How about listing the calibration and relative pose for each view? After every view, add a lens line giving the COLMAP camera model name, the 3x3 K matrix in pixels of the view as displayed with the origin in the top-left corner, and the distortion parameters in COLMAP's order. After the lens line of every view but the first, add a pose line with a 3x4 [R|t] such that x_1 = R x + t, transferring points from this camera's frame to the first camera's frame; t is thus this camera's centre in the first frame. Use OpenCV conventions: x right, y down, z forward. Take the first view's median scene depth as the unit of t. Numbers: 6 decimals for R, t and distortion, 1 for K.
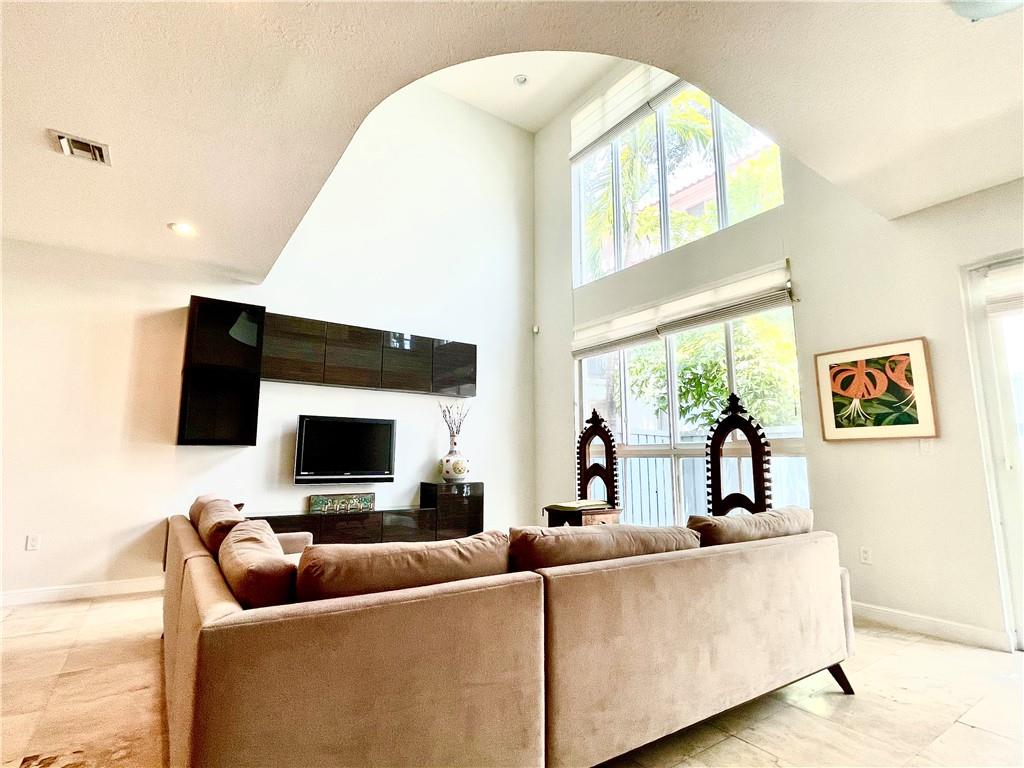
lens RADIAL K [[499.0, 0, 506.7], [0, 499.0, 381.1], [0, 0, 1]] dist [0.002959, 0.000444]
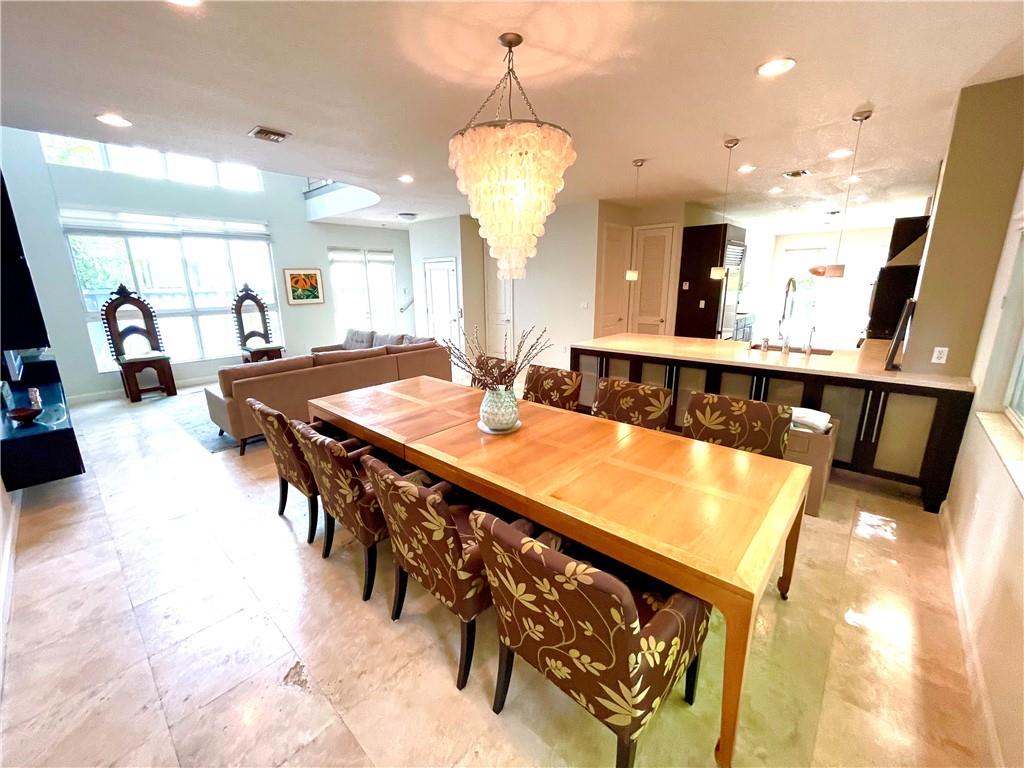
lens RADIAL K [[411.3, 0, 510.9], [0, 411.3, 384.5], [0, 0, 1]] dist [-0.002167, 0.000389]
pose [[-0.247553, -0.229052, 0.941410, -1.536119], [-0.130021, 0.970718, 0.201993, -0.049598], [-0.960110, -0.072400, -0.270086, 0.403355]]
